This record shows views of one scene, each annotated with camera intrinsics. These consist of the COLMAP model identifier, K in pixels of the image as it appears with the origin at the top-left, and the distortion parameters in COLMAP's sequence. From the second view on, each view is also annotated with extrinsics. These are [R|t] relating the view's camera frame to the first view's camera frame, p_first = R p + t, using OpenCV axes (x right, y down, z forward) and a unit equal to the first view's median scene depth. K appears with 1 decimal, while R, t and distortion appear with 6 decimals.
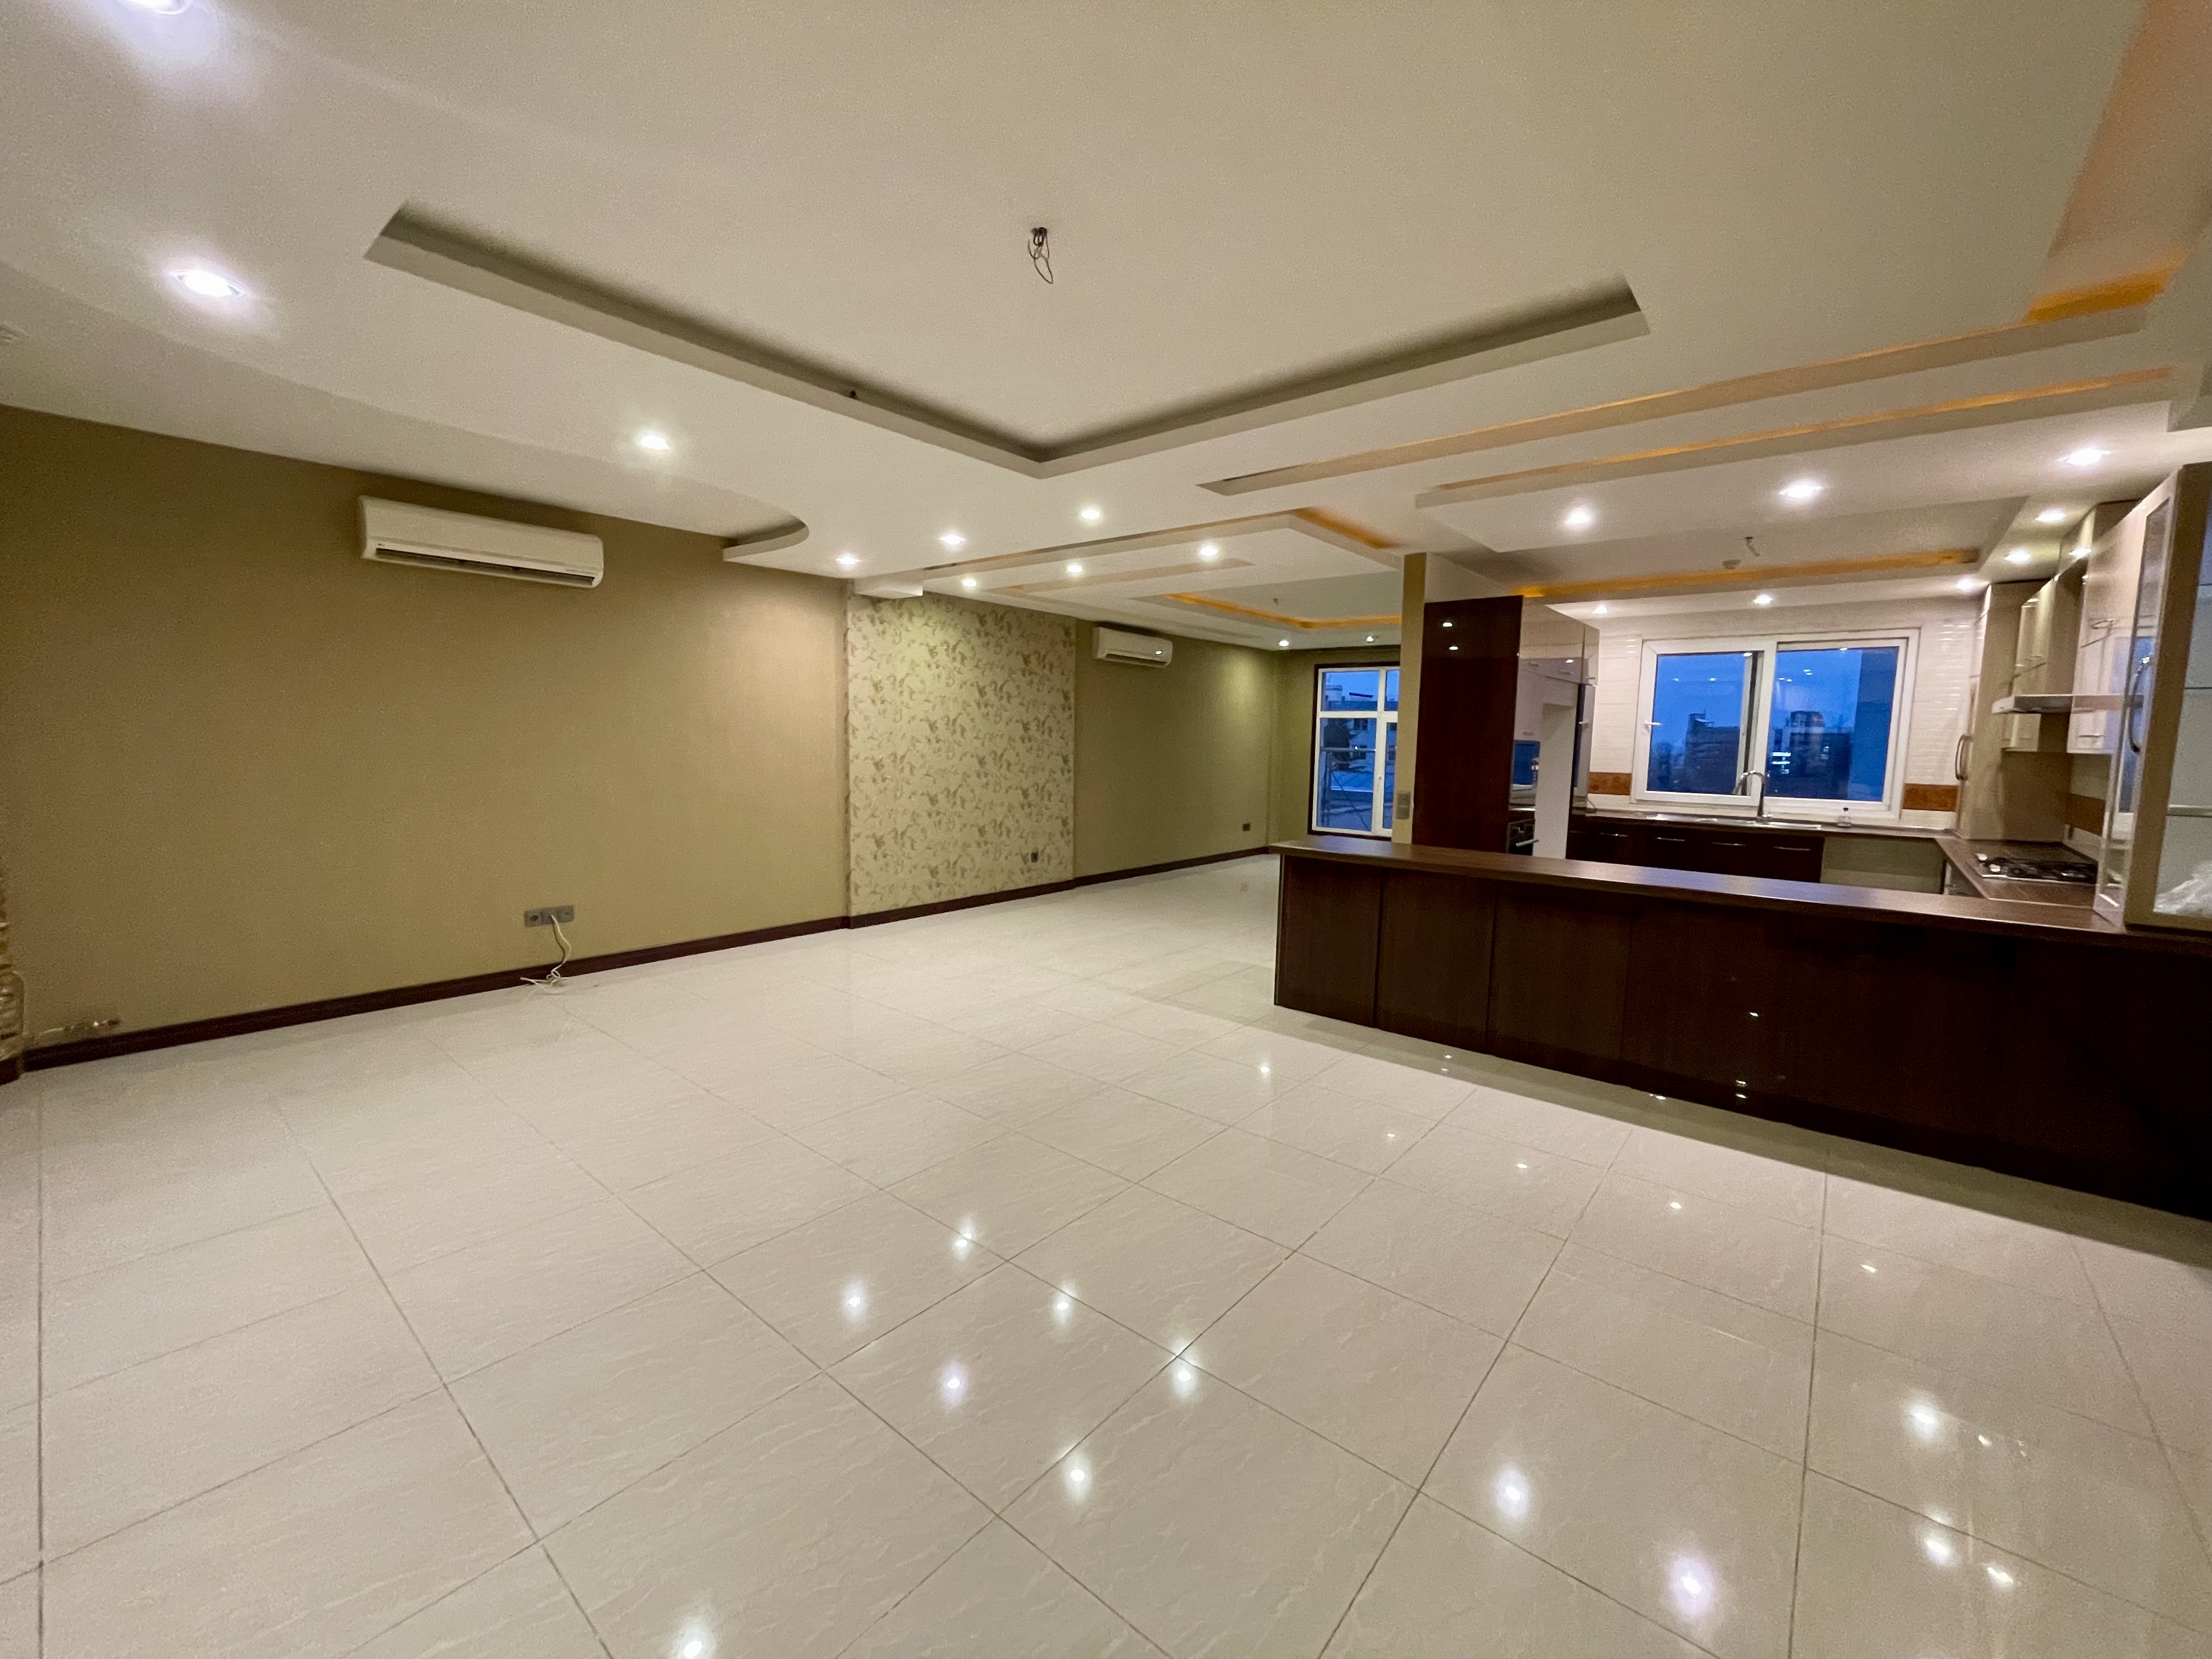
lens RADIAL K [[888.7, 0, 1111.3], [0, 888.7, 830.9], [0, 0, 1]] dist [-0.002801, 0.000129]
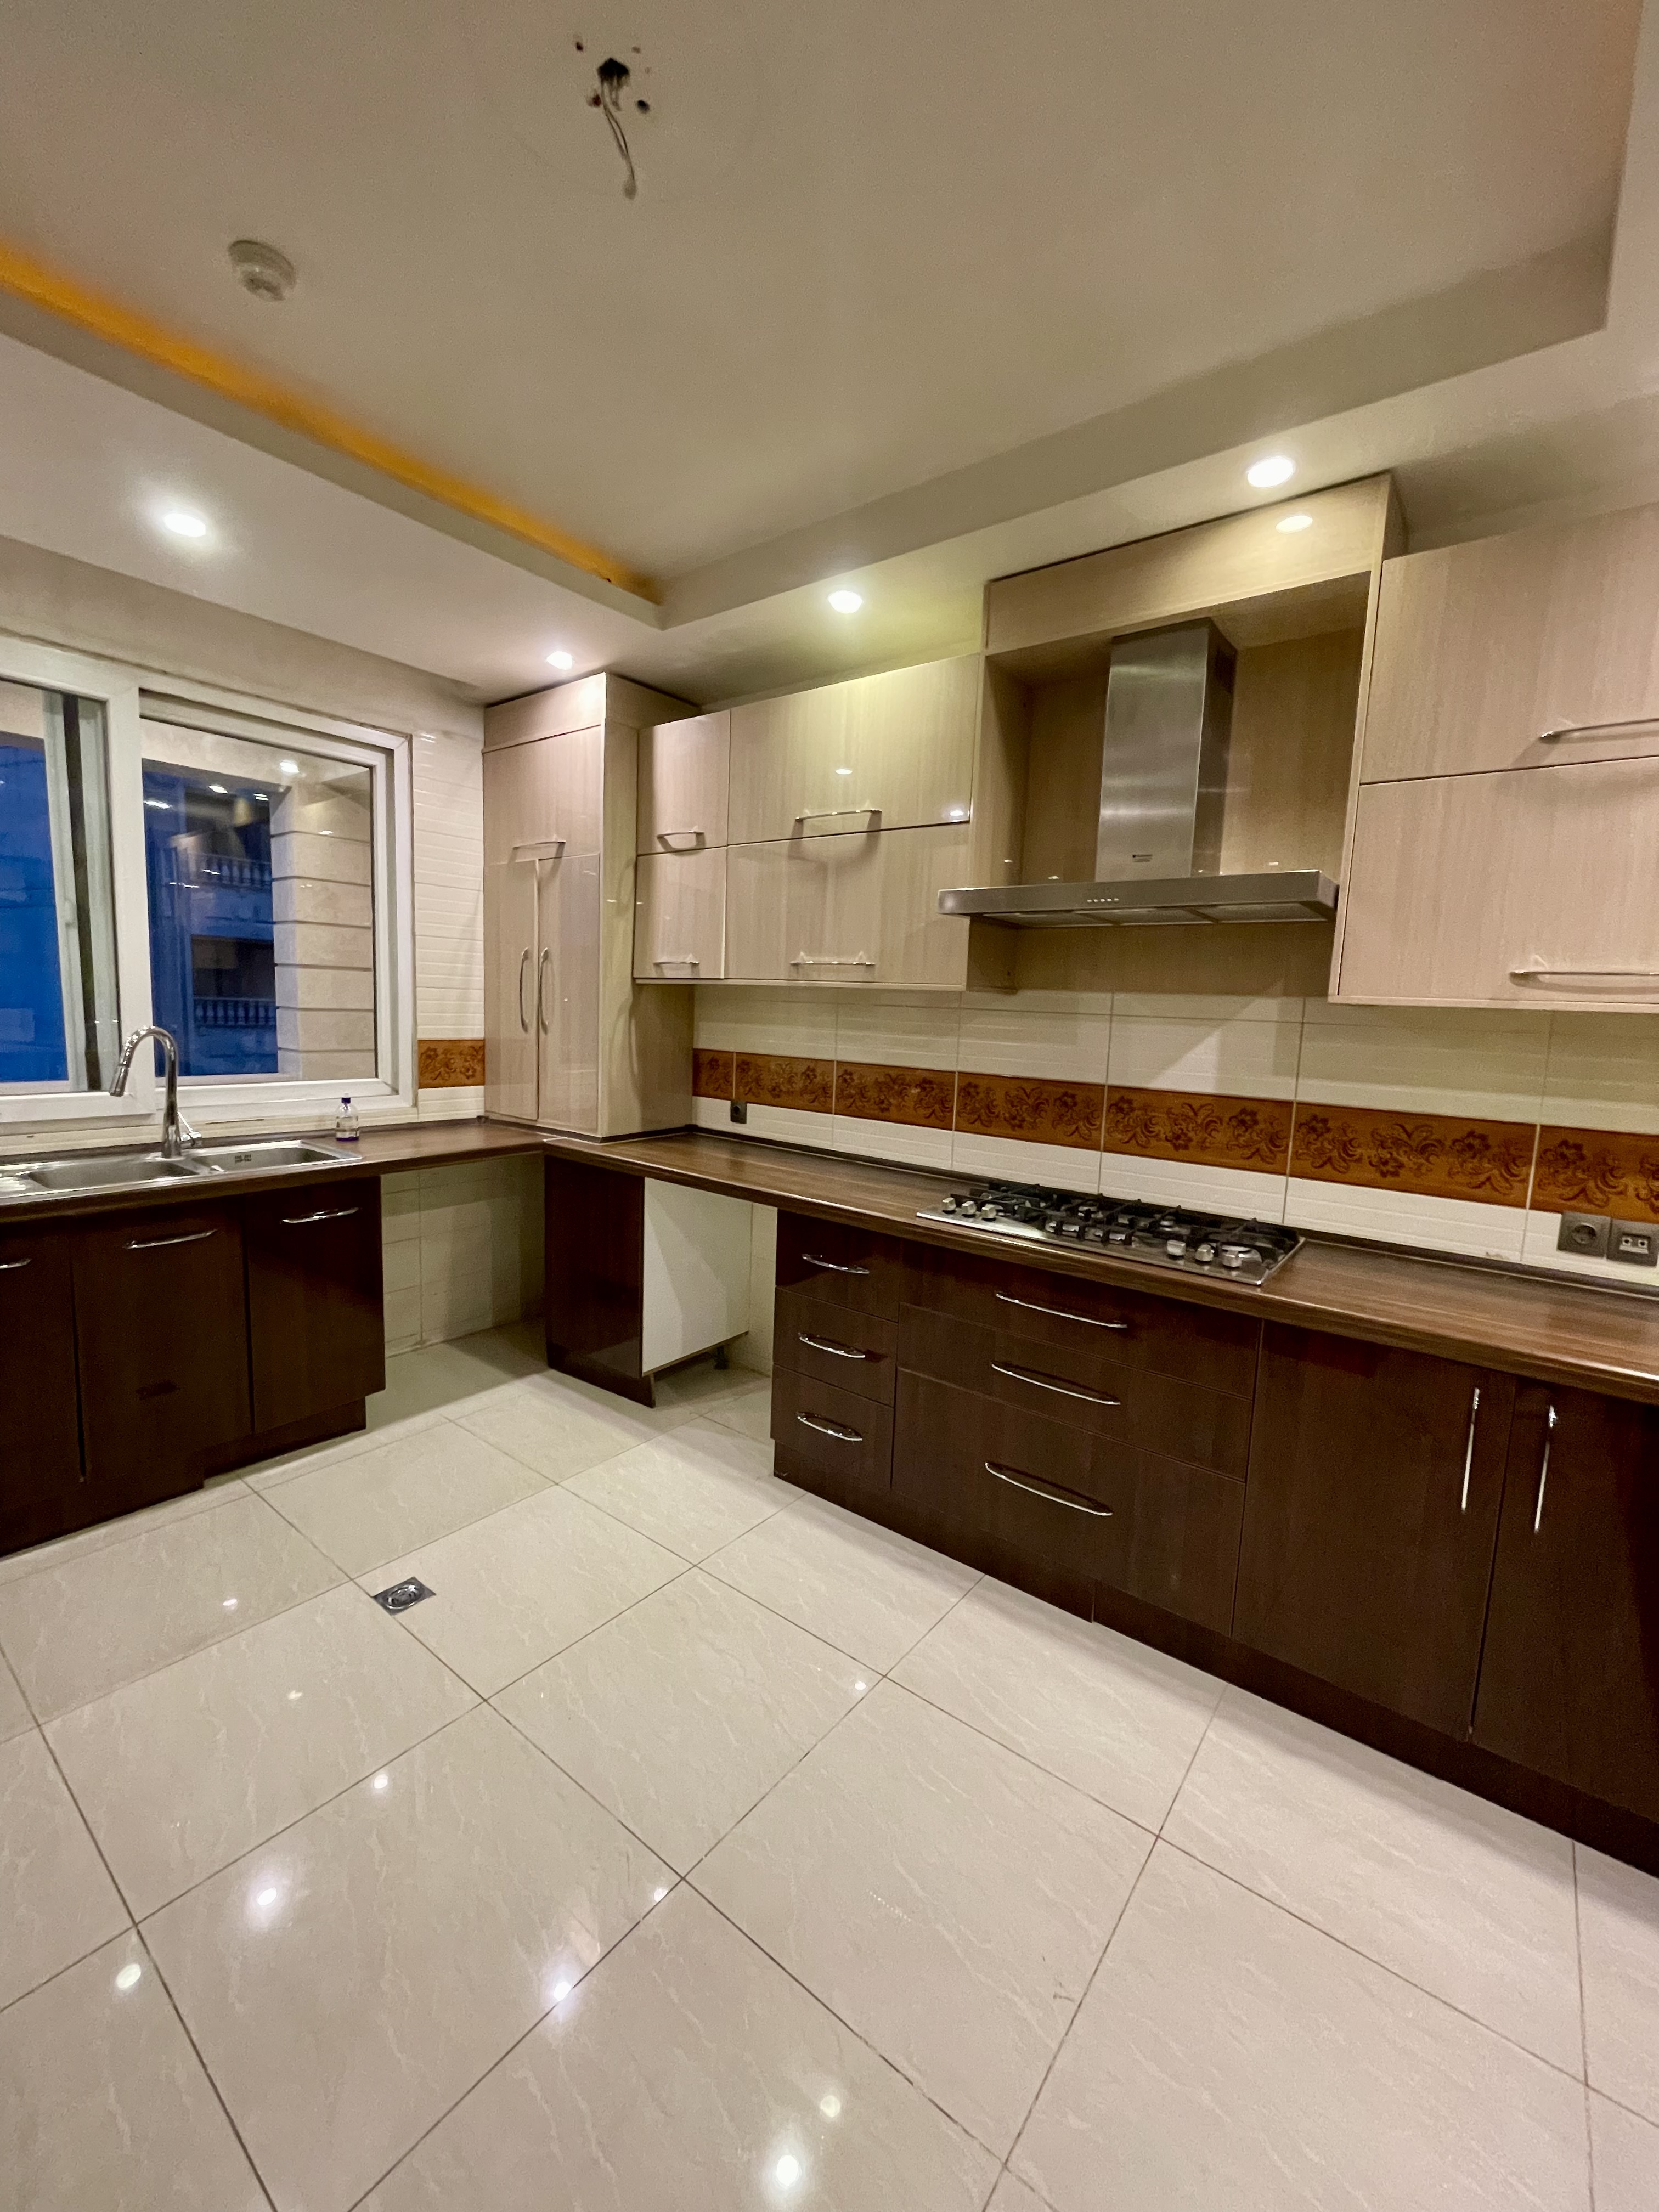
lens RADIAL K [[888.7, 0, 828.3], [0, 888.7, 1111.3], [0, 0, 1]] dist [-0.002801, 0.000129]
pose [[-0.028834, -0.137274, 0.990113, 0.400340], [0.065283, 0.988152, 0.138903, -0.077482], [-0.997450, 0.068643, -0.019530, 0.864547]]
